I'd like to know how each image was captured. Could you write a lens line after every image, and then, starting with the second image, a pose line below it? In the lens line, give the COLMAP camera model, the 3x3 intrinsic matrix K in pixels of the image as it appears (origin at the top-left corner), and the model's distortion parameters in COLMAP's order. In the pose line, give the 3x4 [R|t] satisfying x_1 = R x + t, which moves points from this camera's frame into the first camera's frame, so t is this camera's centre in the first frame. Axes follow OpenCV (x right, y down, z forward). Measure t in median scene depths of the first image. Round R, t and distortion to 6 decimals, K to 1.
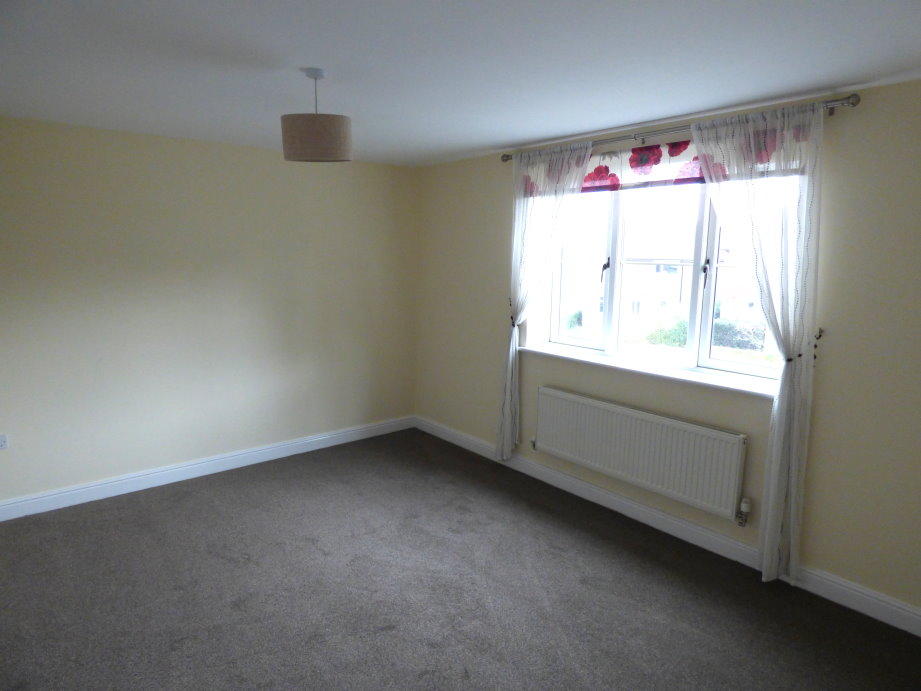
lens RADIAL K [[564.4, 0, 459.9], [0, 564.4, 335.2], [0, 0, 1]] dist [-0.035777, -0.000066]
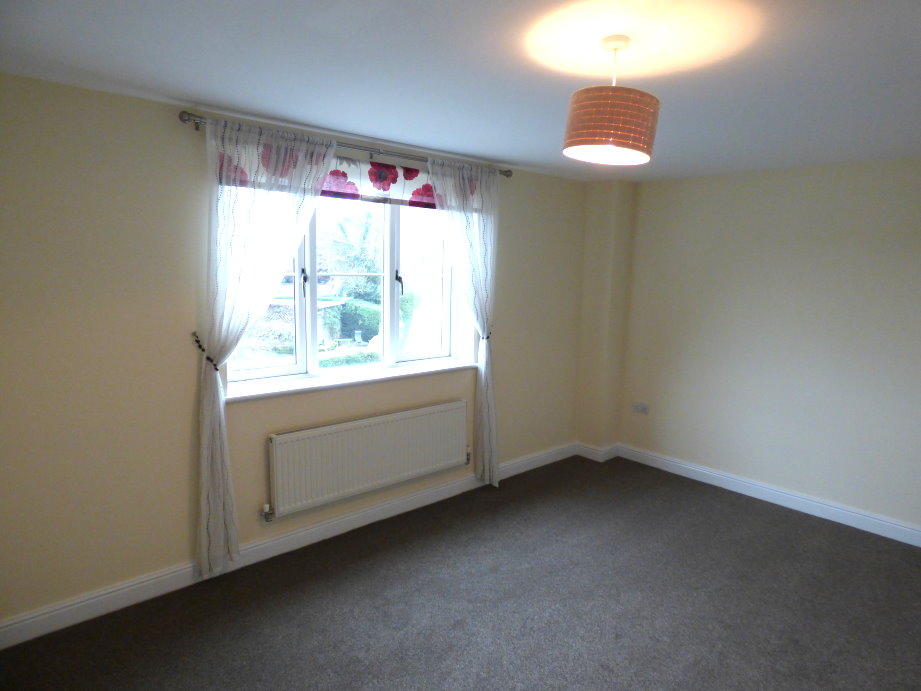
lens RADIAL K [[567.4, 0, 461.4], [0, 567.4, 339.0], [0, 0, 1]] dist [0.003900, 0.003352]
pose [[-0.040227, -0.134114, 0.990149, -0.733967], [0.128785, 0.981990, 0.138241, -0.136042], [-0.990856, 0.133077, -0.022231, 0.879231]]
